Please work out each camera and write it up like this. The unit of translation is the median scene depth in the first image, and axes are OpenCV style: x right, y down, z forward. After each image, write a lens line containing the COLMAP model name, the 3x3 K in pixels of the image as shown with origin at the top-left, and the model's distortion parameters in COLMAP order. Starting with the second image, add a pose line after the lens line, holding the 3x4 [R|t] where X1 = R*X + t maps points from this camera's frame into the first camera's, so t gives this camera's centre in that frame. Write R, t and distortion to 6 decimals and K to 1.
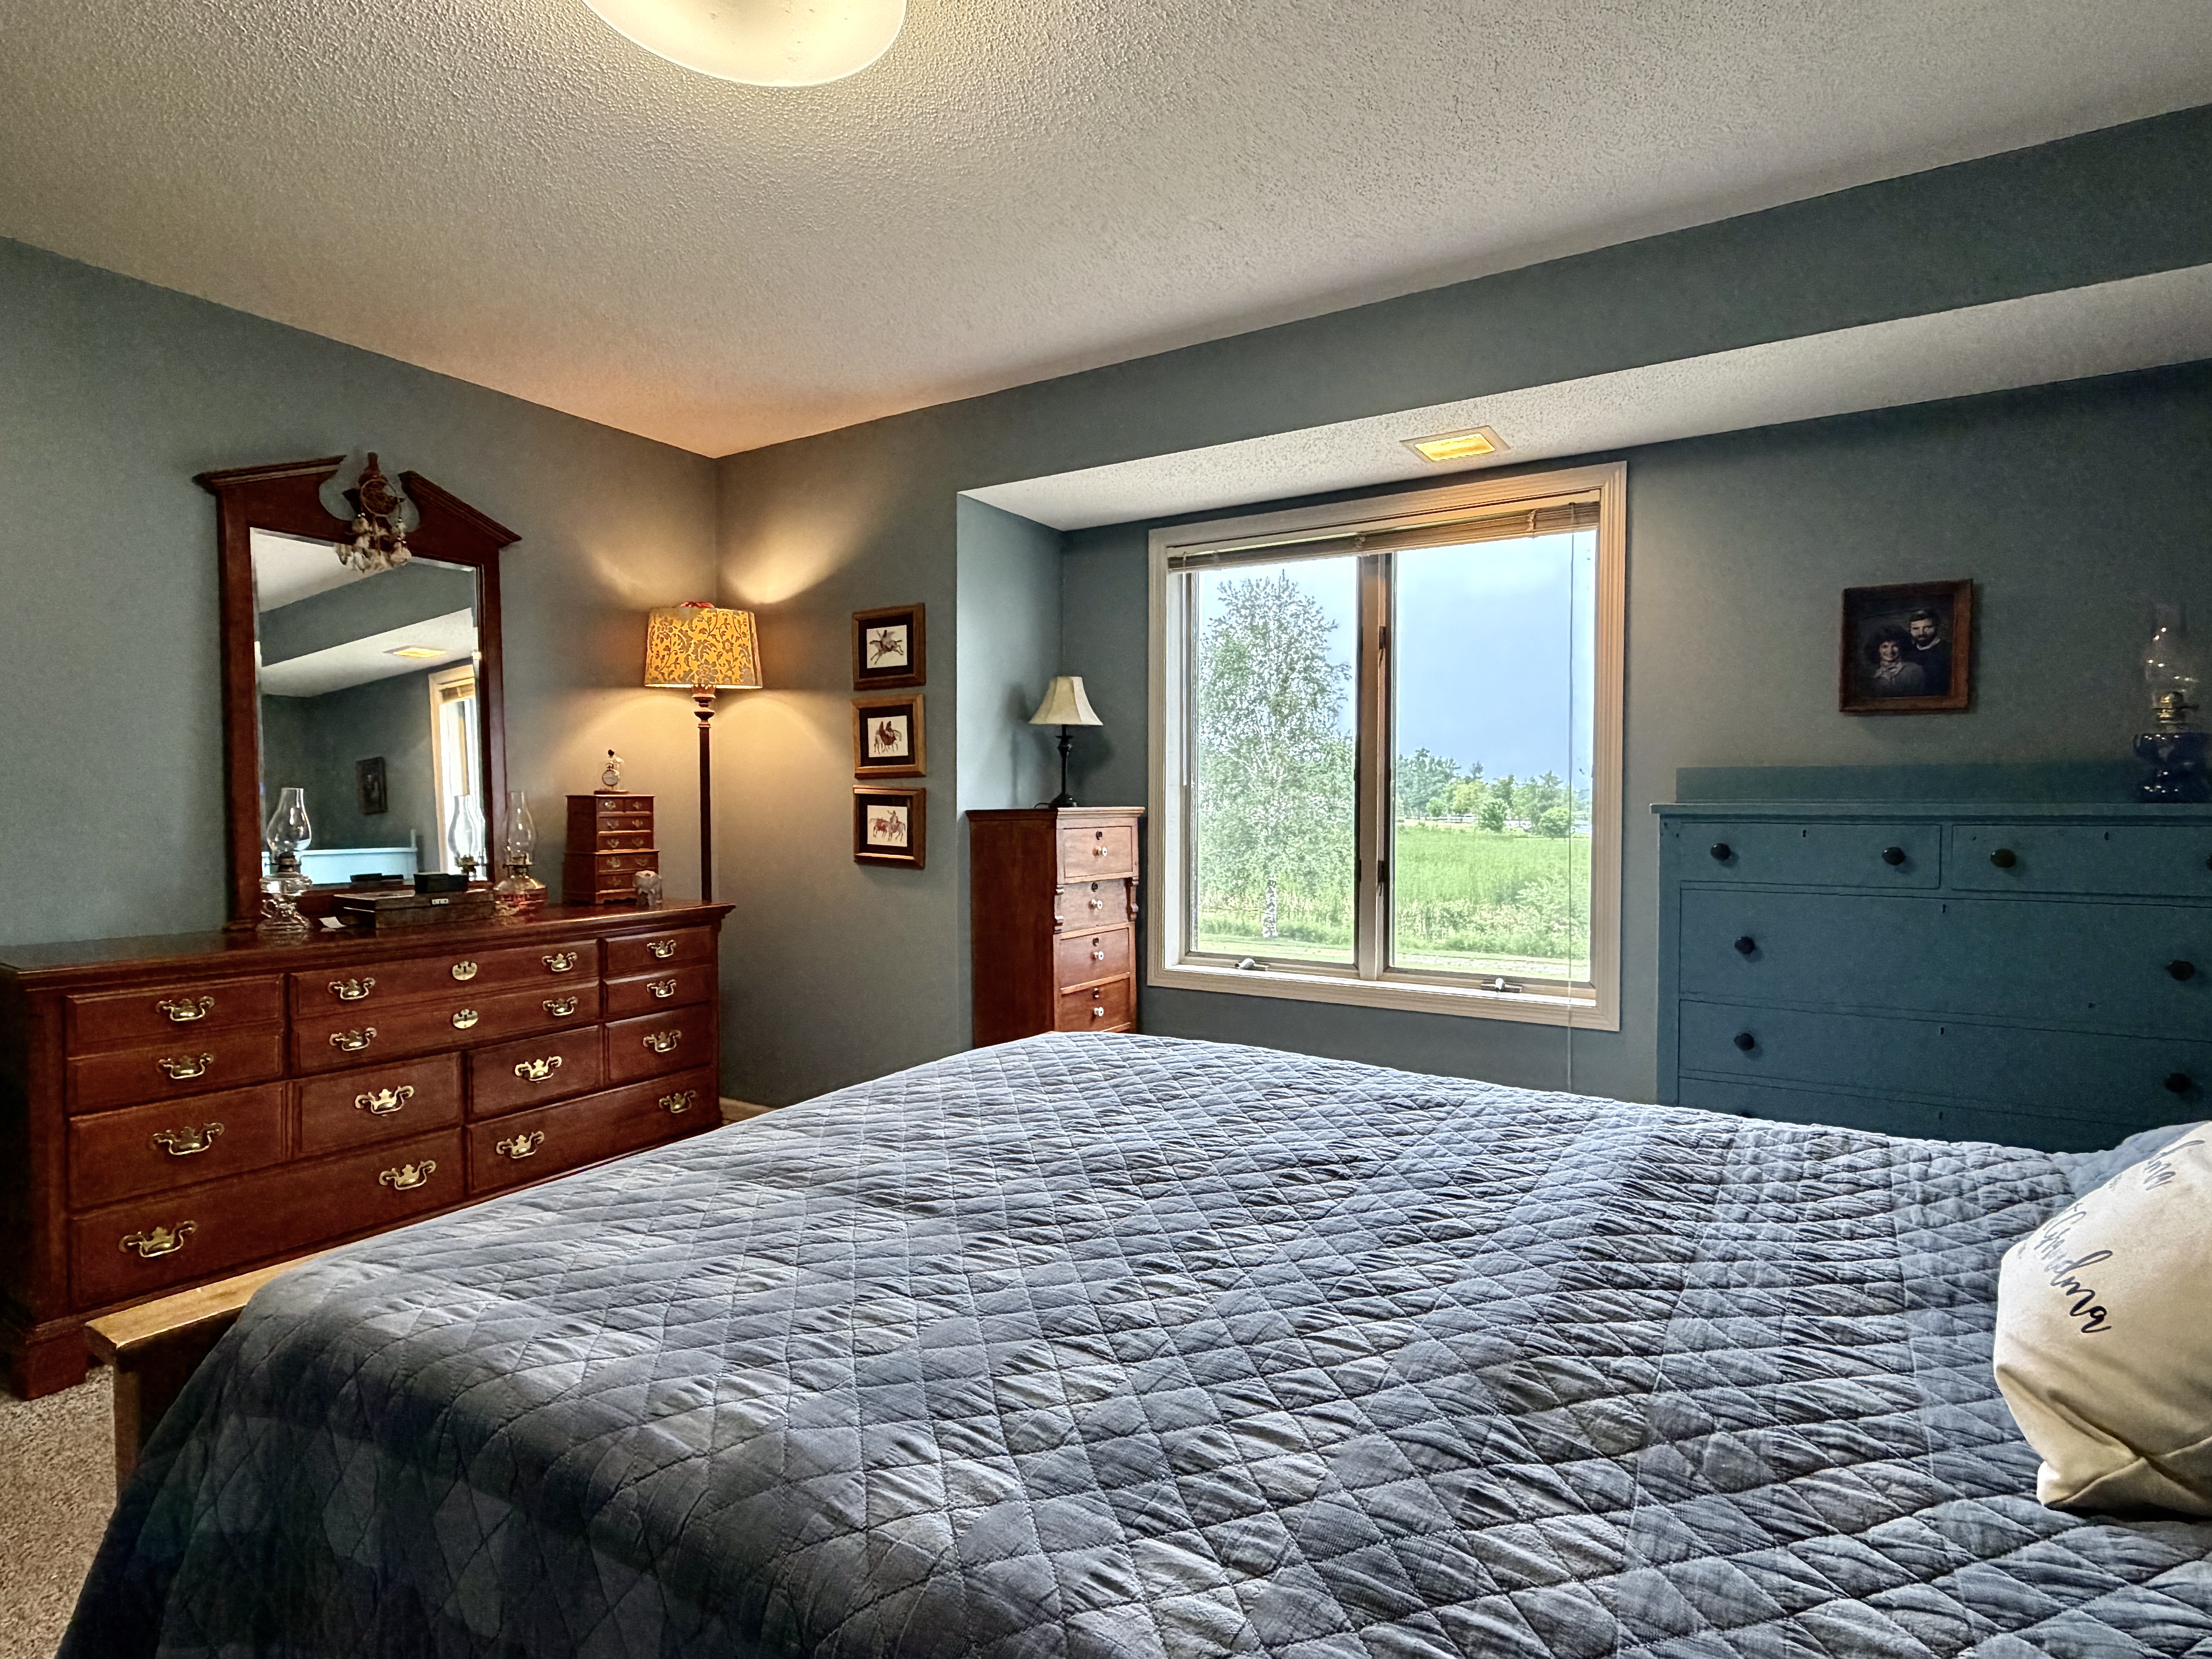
lens RADIAL K [[1141.2, 0, 1106.0], [0, 1141.2, 829.5], [0, 0, 1]] dist [-0.002739, -0.000090]
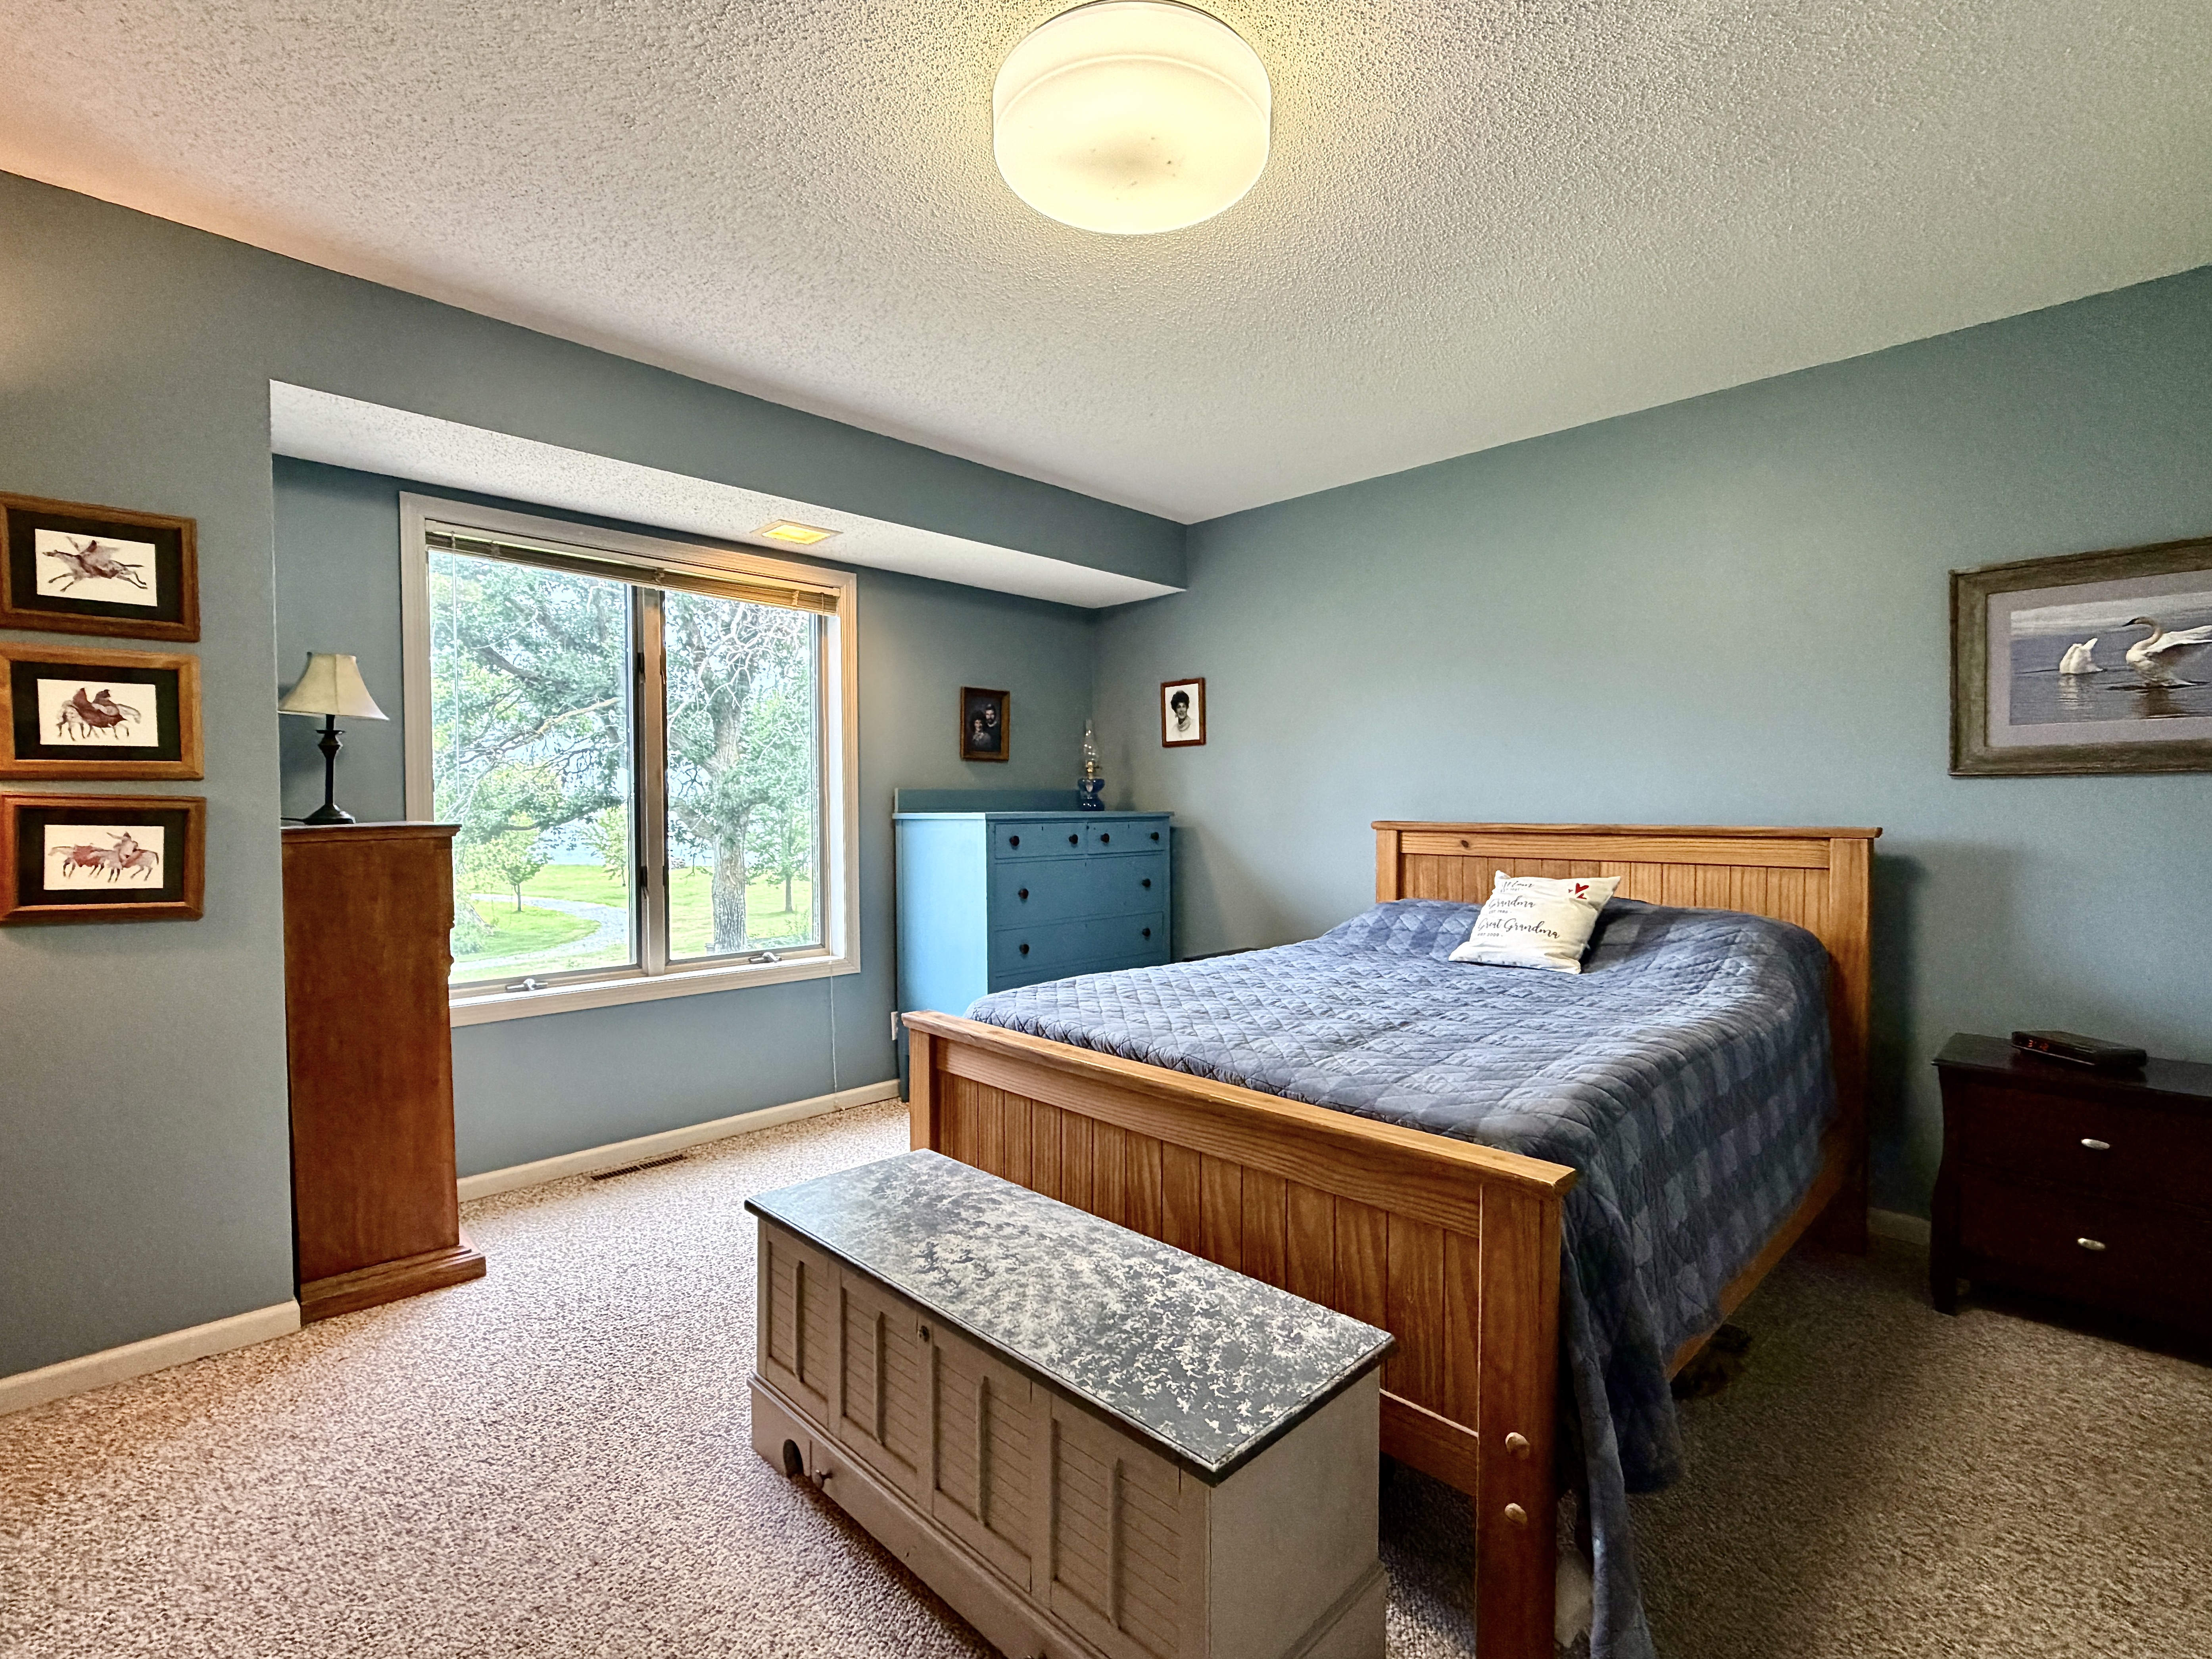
lens RADIAL K [[1036.5, 0, 1106.0], [0, 1036.5, 829.5], [0, 0, 1]] dist [0.000920, 0.000333]
pose [[0.218073, -0.023029, 0.975661, -0.636041], [0.026446, 0.999494, 0.017681, -0.014082], [-0.975574, 0.021947, 0.218571, 0.350415]]
